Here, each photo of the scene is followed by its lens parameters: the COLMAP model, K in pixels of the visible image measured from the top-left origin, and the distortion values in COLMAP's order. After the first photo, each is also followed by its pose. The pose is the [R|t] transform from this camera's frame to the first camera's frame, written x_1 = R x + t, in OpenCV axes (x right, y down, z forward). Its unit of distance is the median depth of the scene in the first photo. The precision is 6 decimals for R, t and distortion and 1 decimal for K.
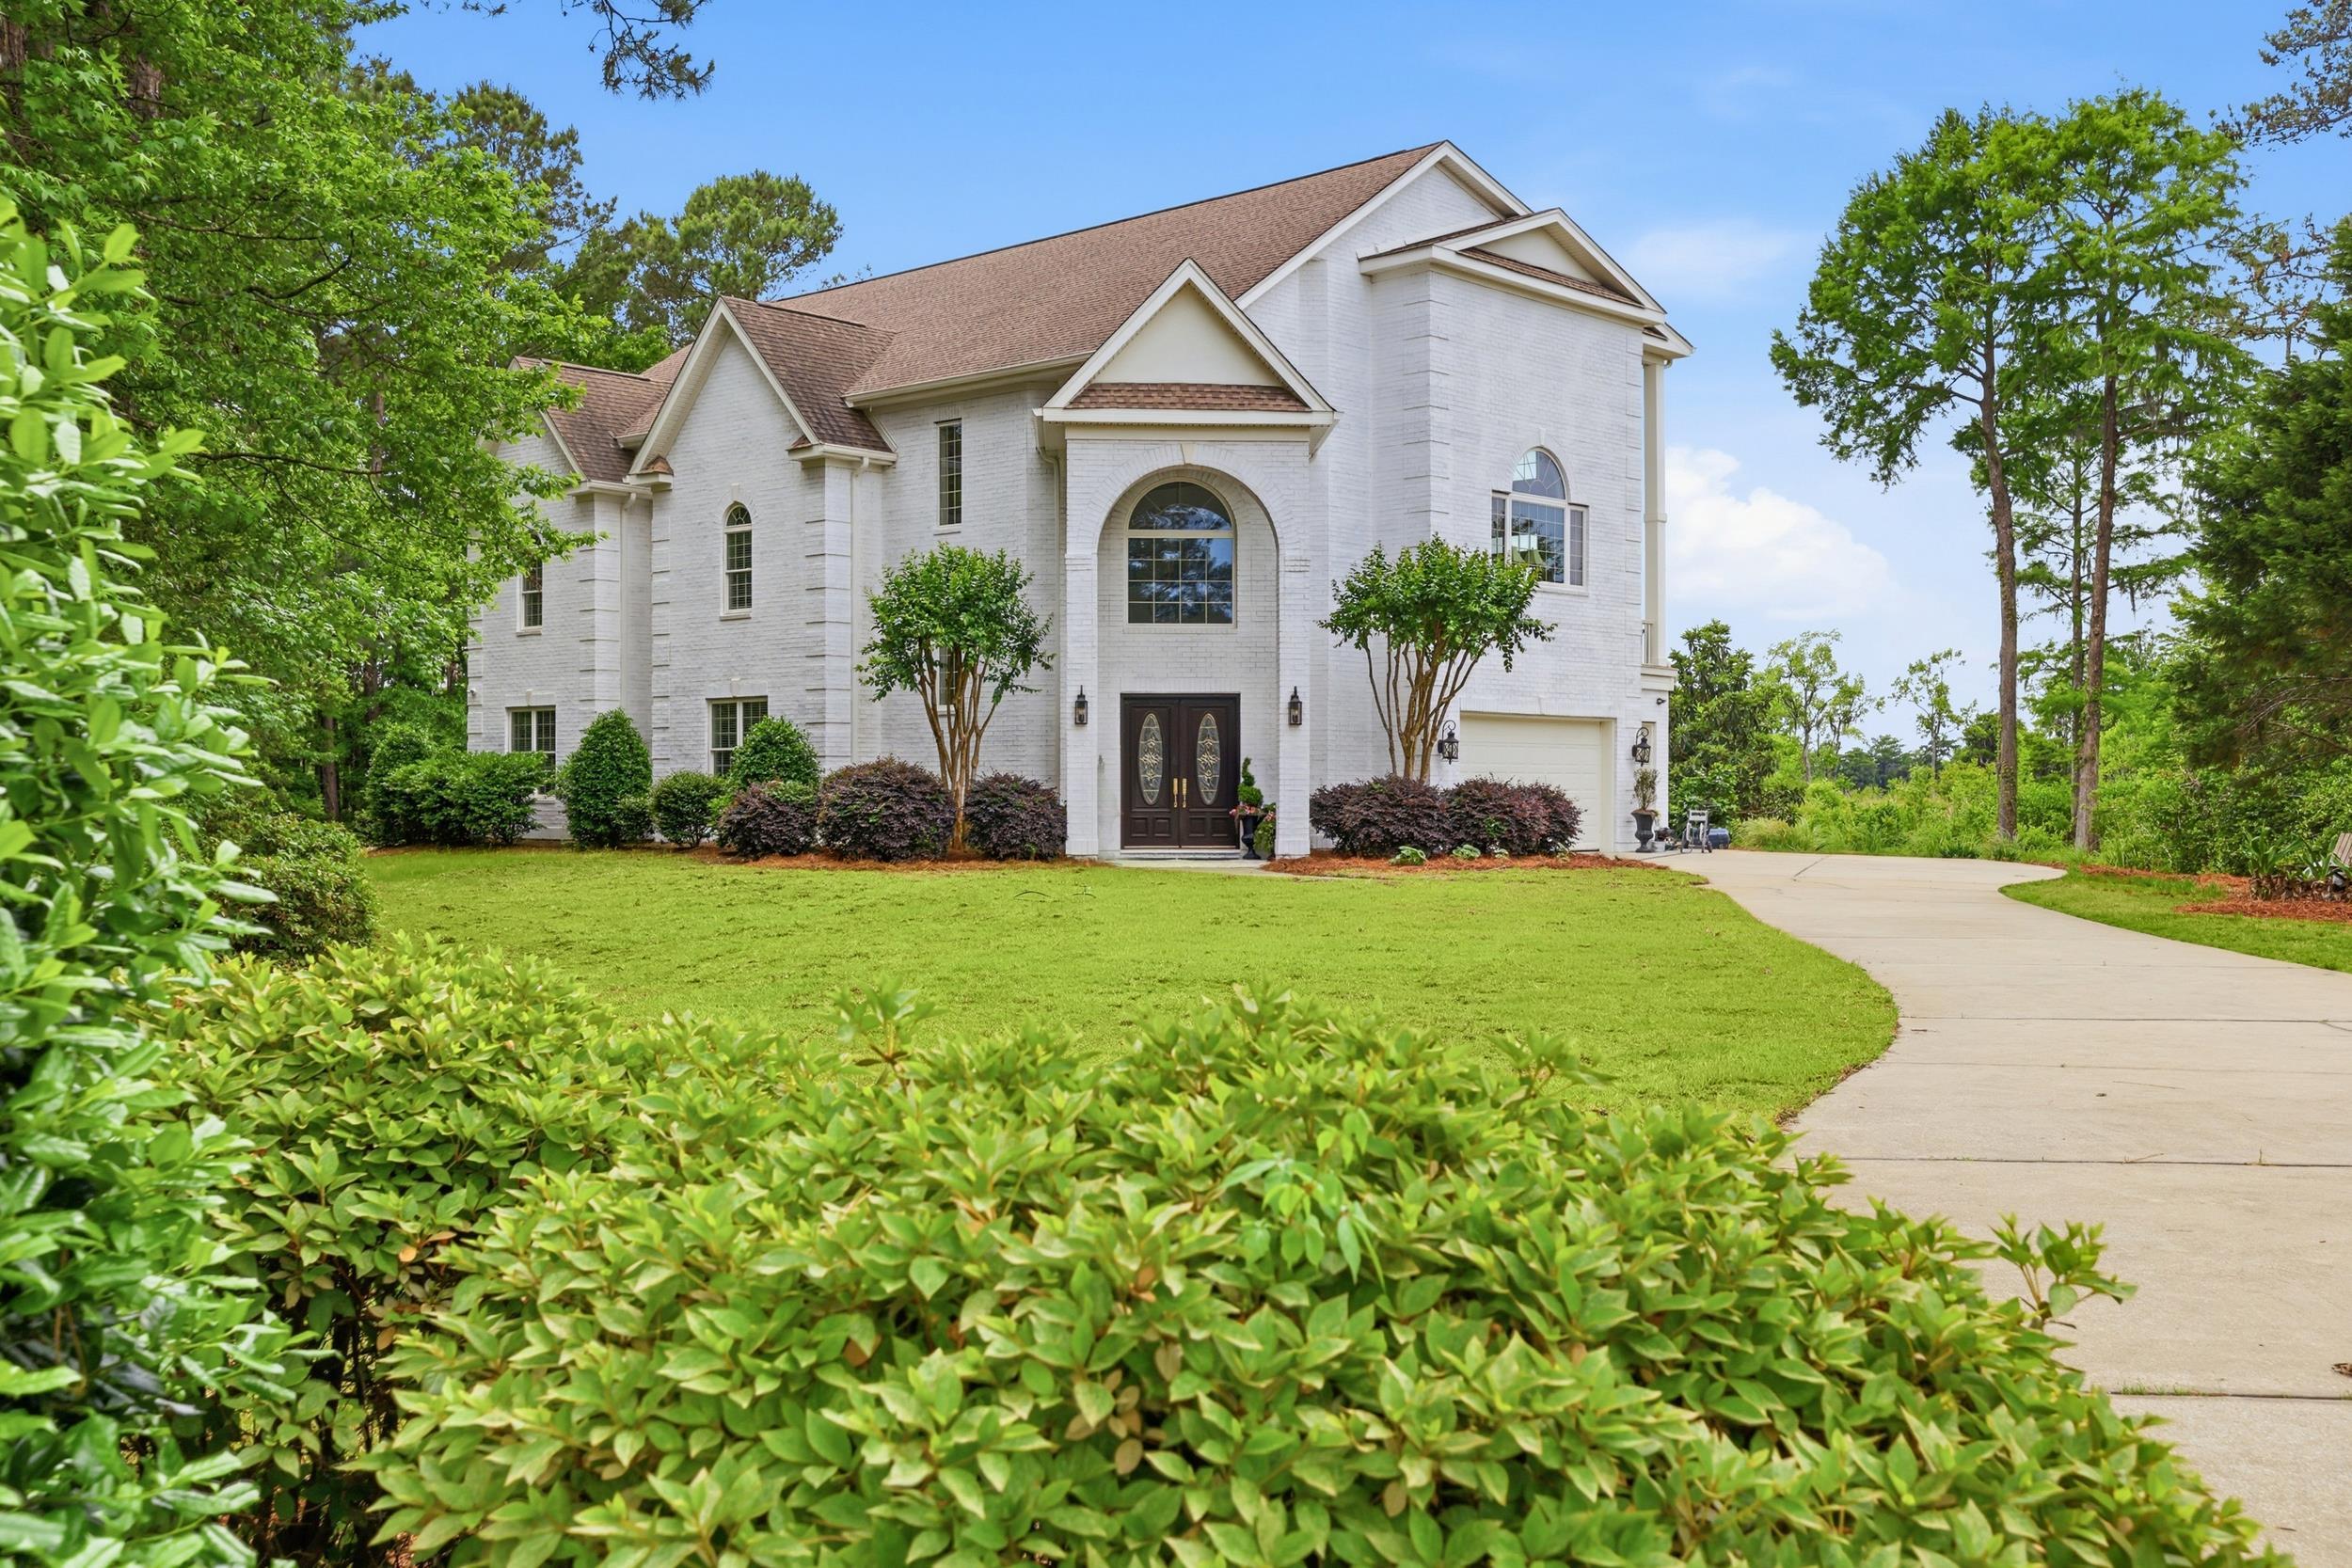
lens RADIAL K [[6262.9, 0, 1176.0], [0, 6262.9, 784.0], [0, 0, 1]] dist [0.022699, 0.228836]
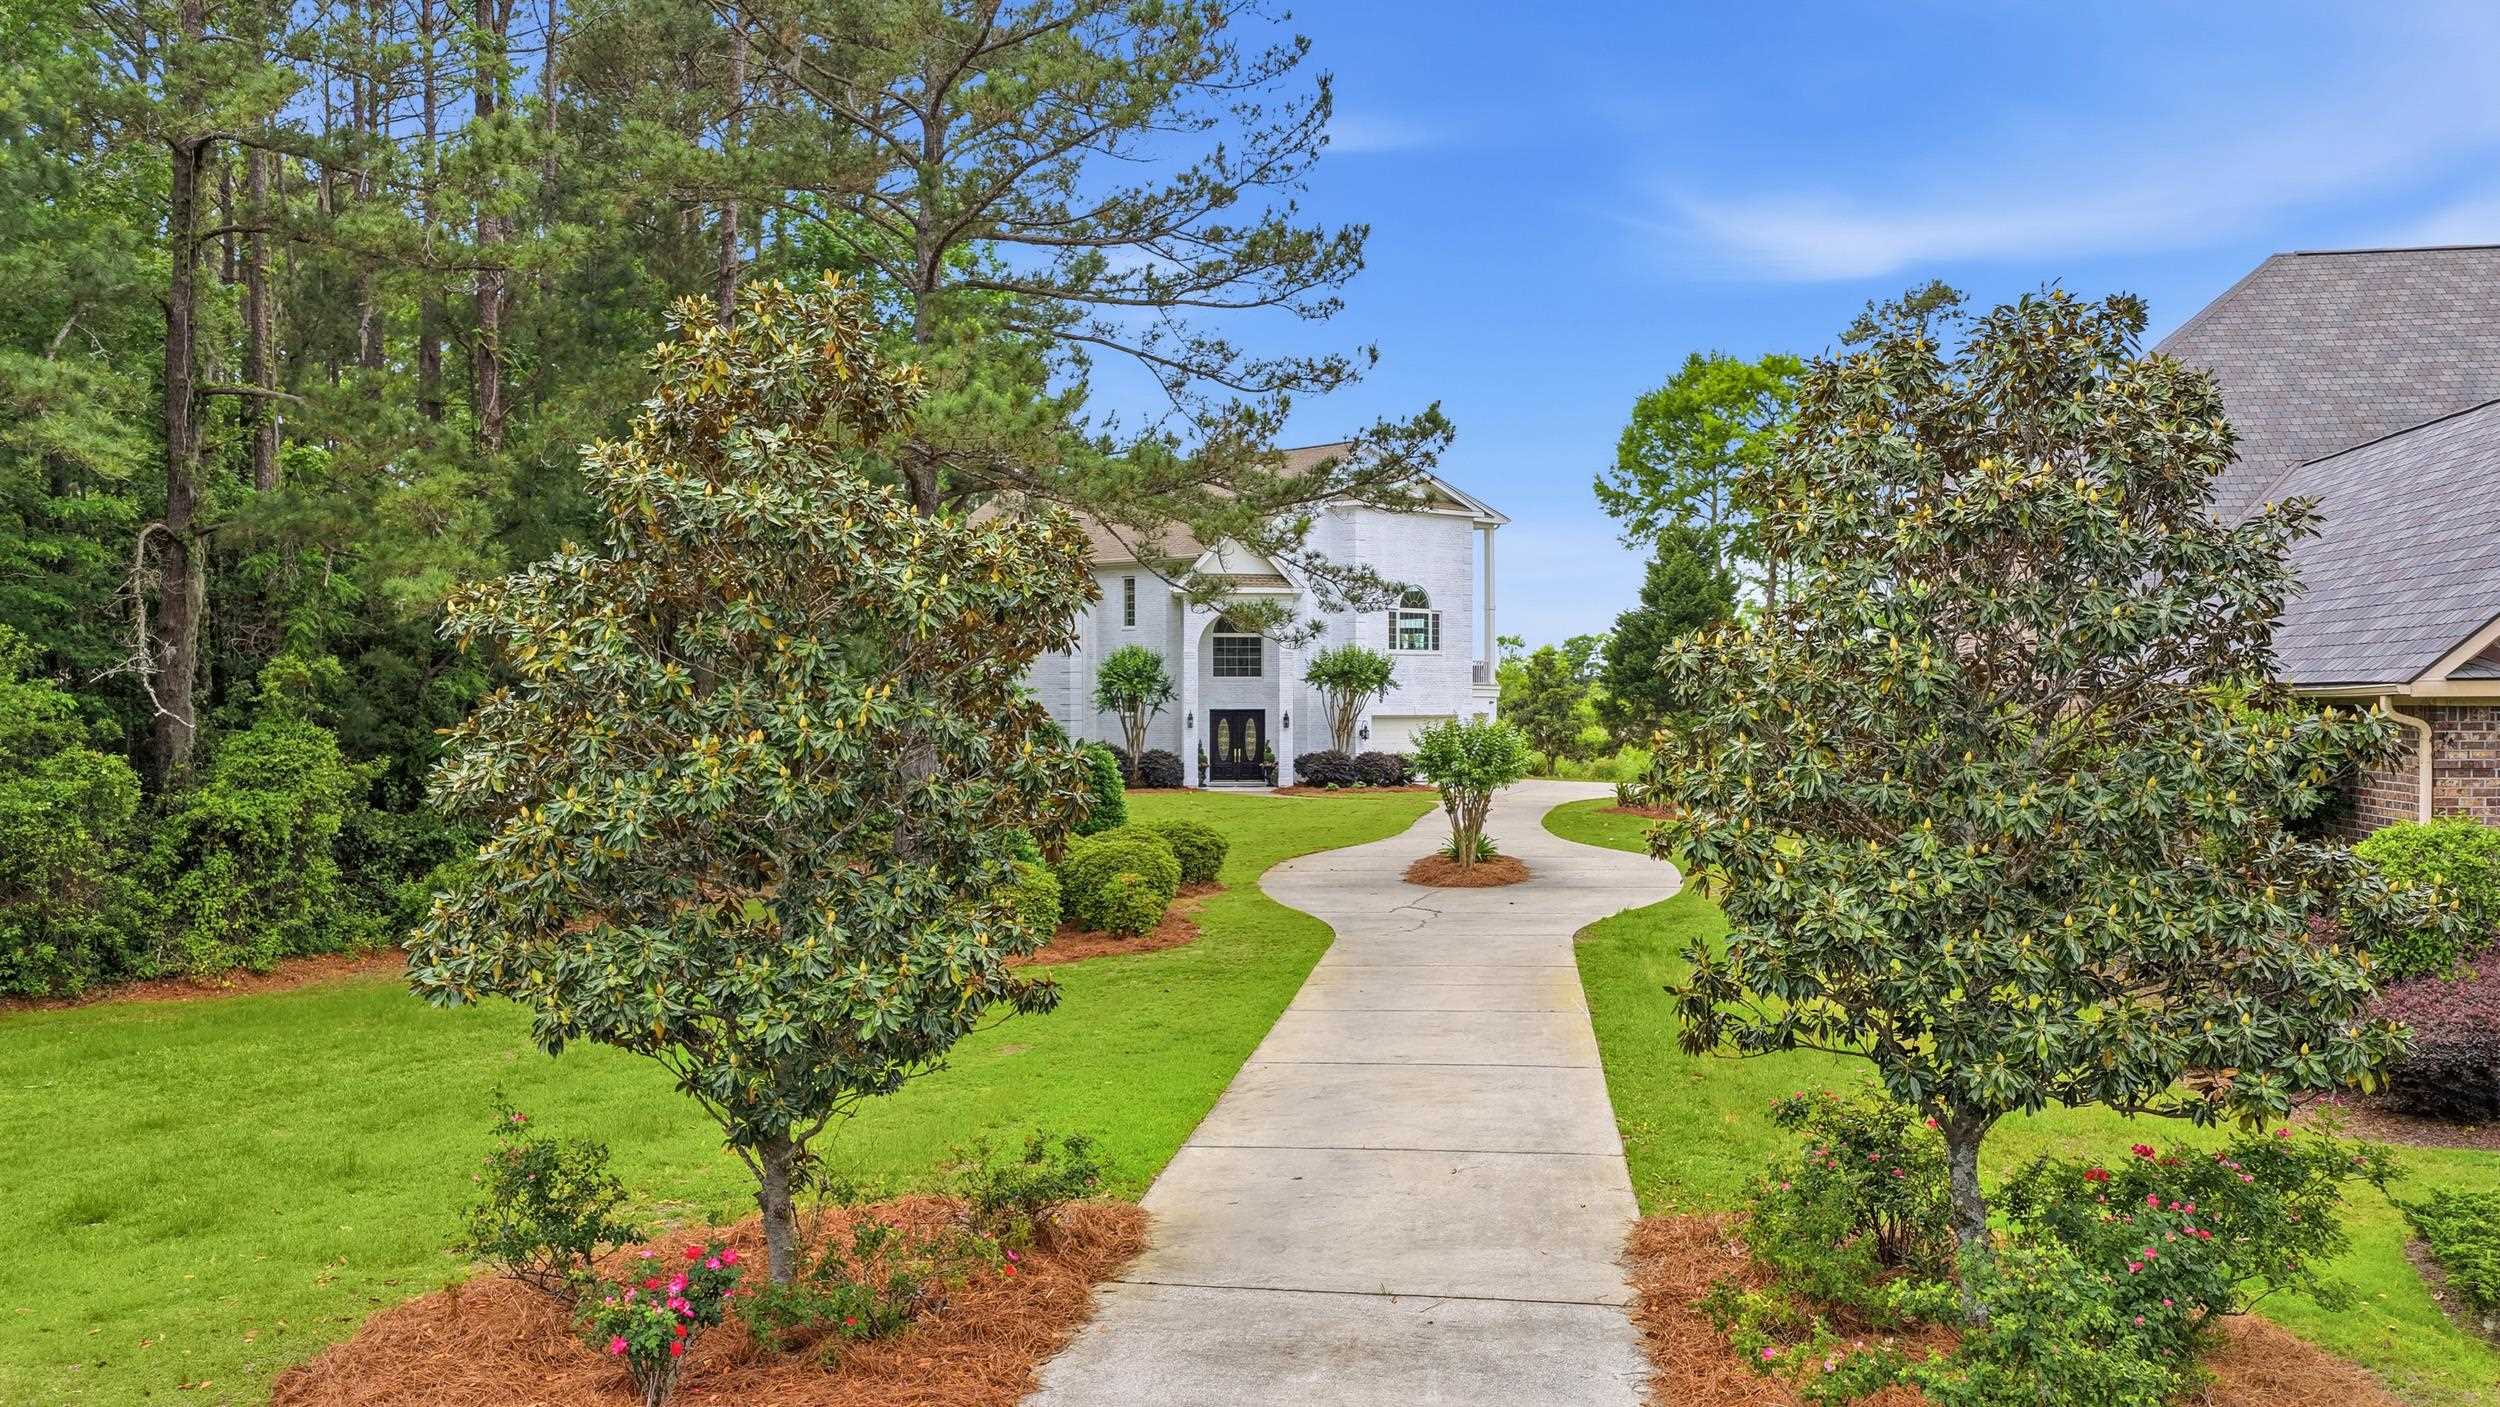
lens RADIAL K [[4268.9, 0, 1250.0], [0, 4268.9, 703.5], [0, 0, 1]] dist [0.000193, 0.001688]
pose [[0.999985, -0.001847, -0.005189, 0.012769], [0.001828, 0.999992, -0.003624, -0.011181], [0.005195, 0.003615, 0.999980, -0.470374]]
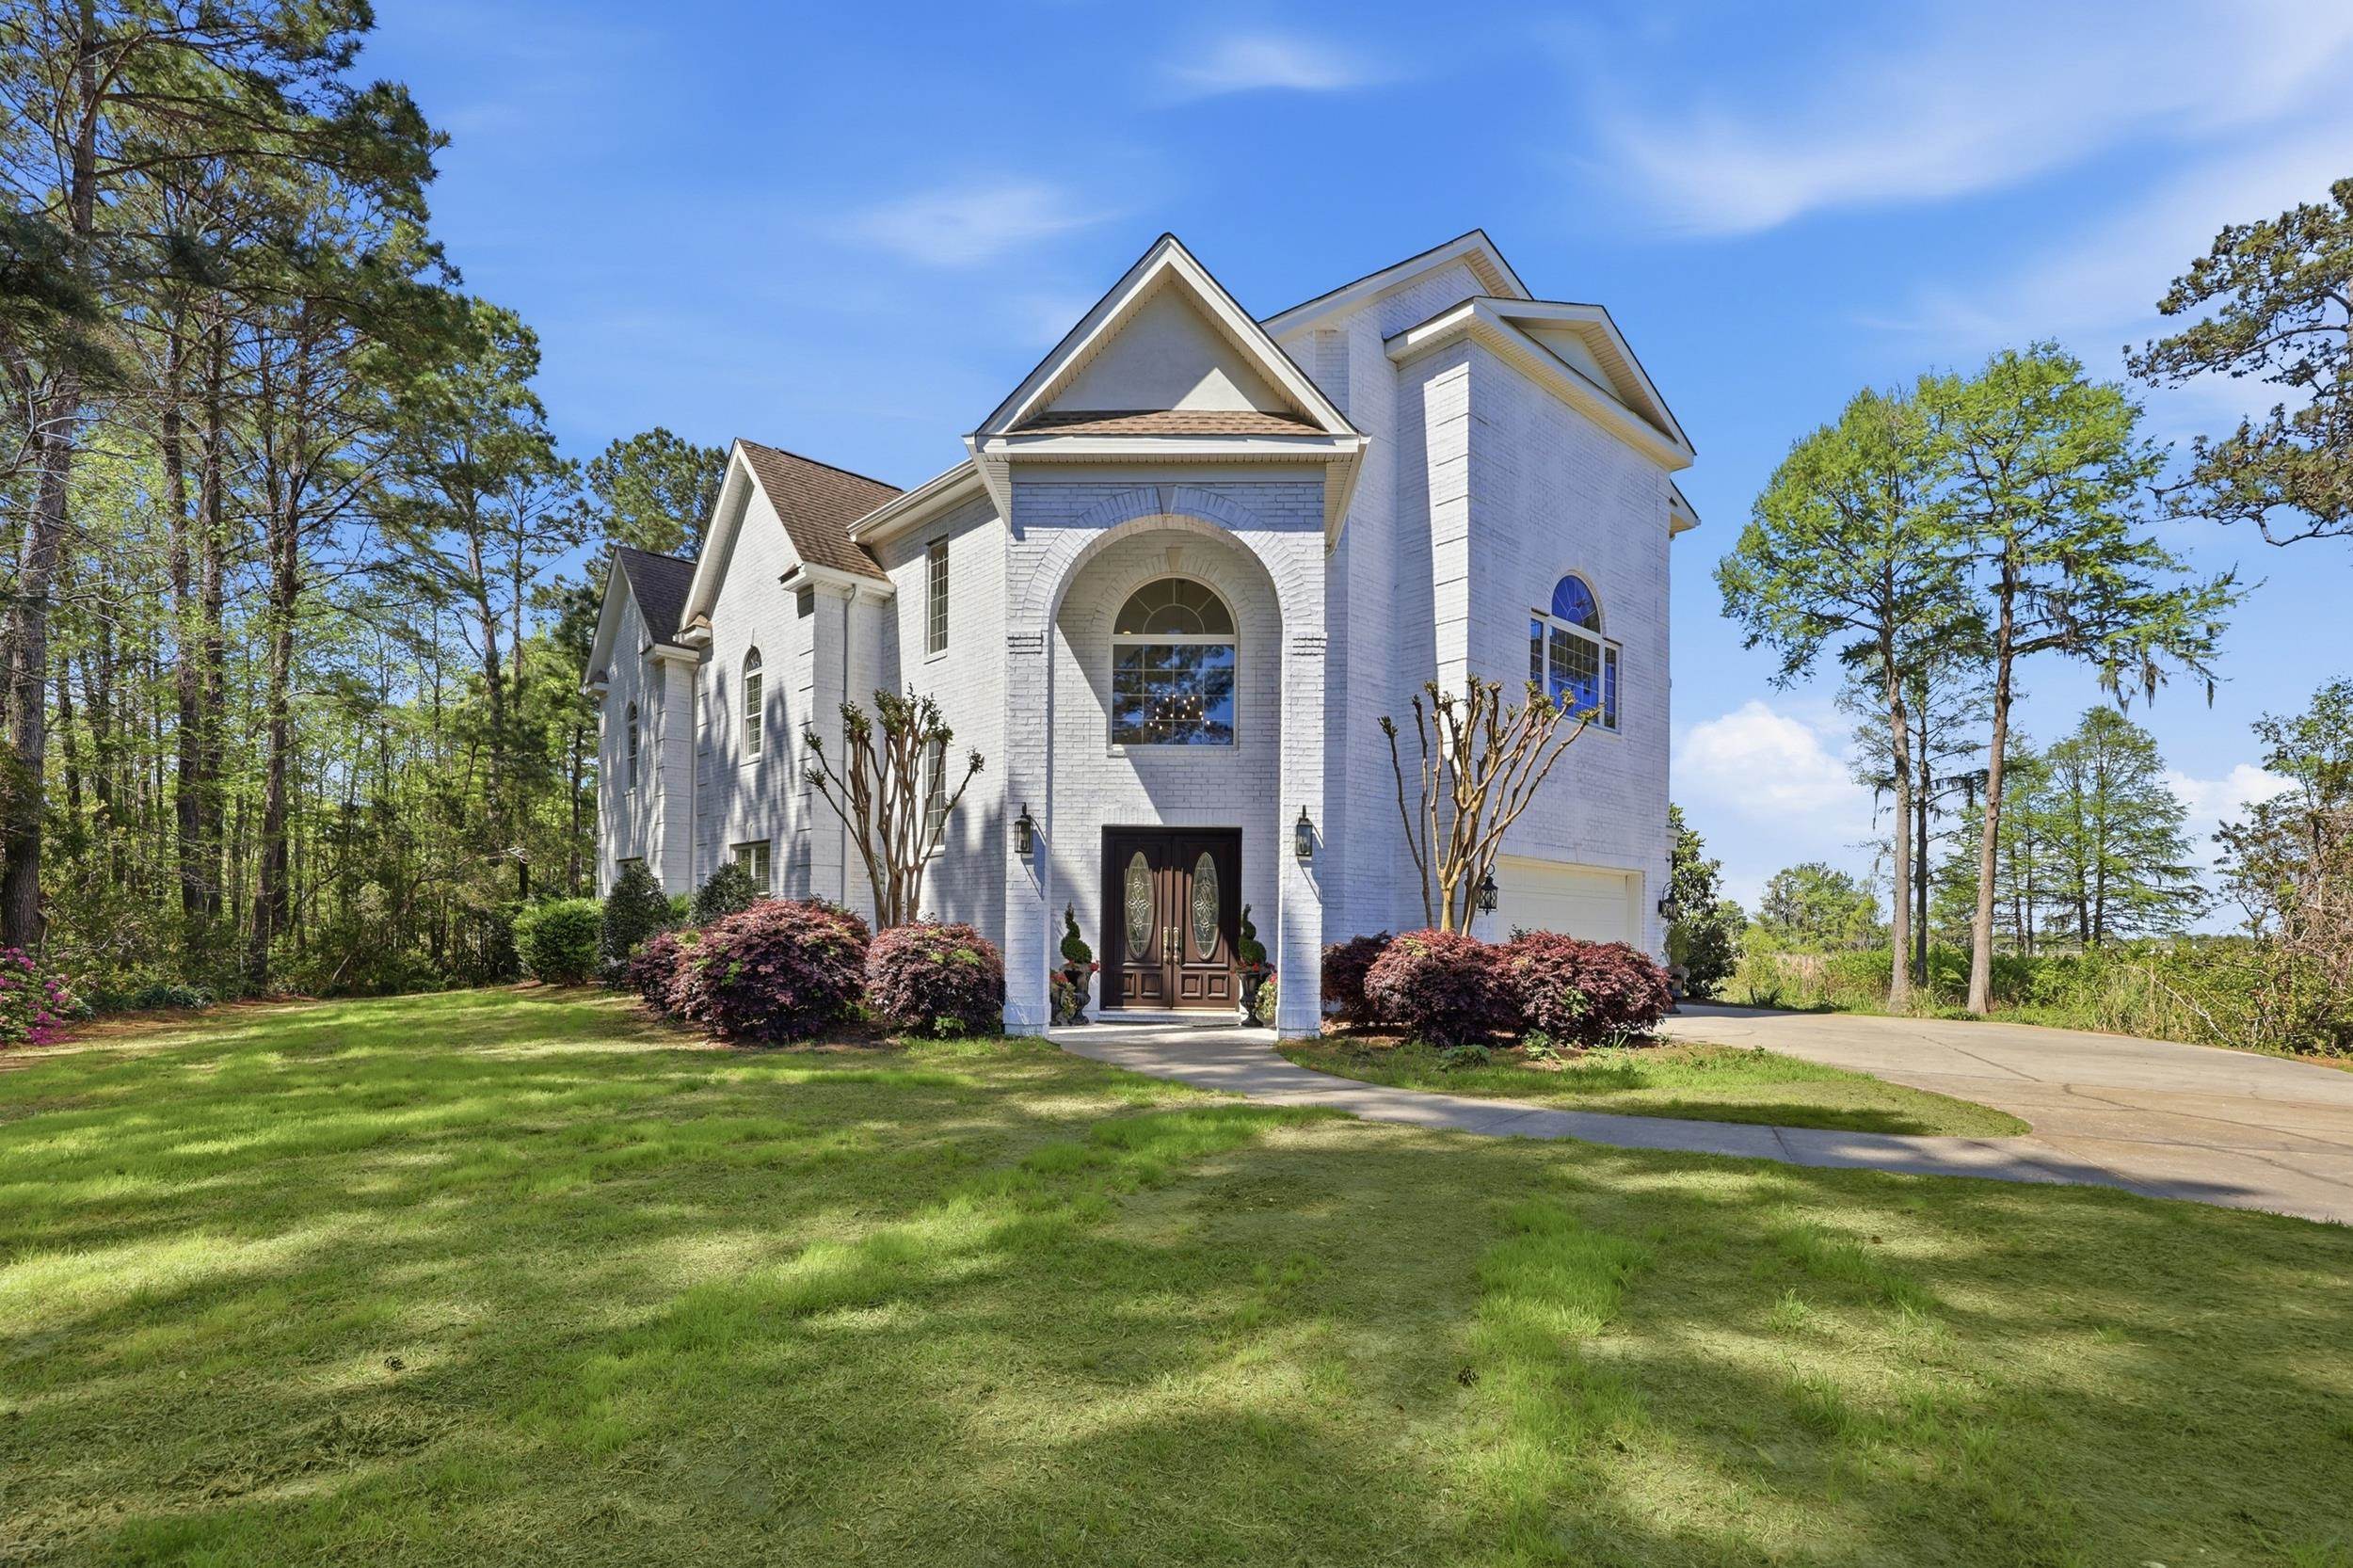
lens RADIAL K [[4026.9, 0, 1176.5], [0, 4026.9, 784.0], [0, 0, 1]] dist [-0.021243, -0.050126]
pose [[0.999799, 0.011424, -0.016472, 0.010450], [-0.012012, 0.999277, -0.036067, -0.000676], [0.016048, 0.036258, 0.999214, 0.465829]]
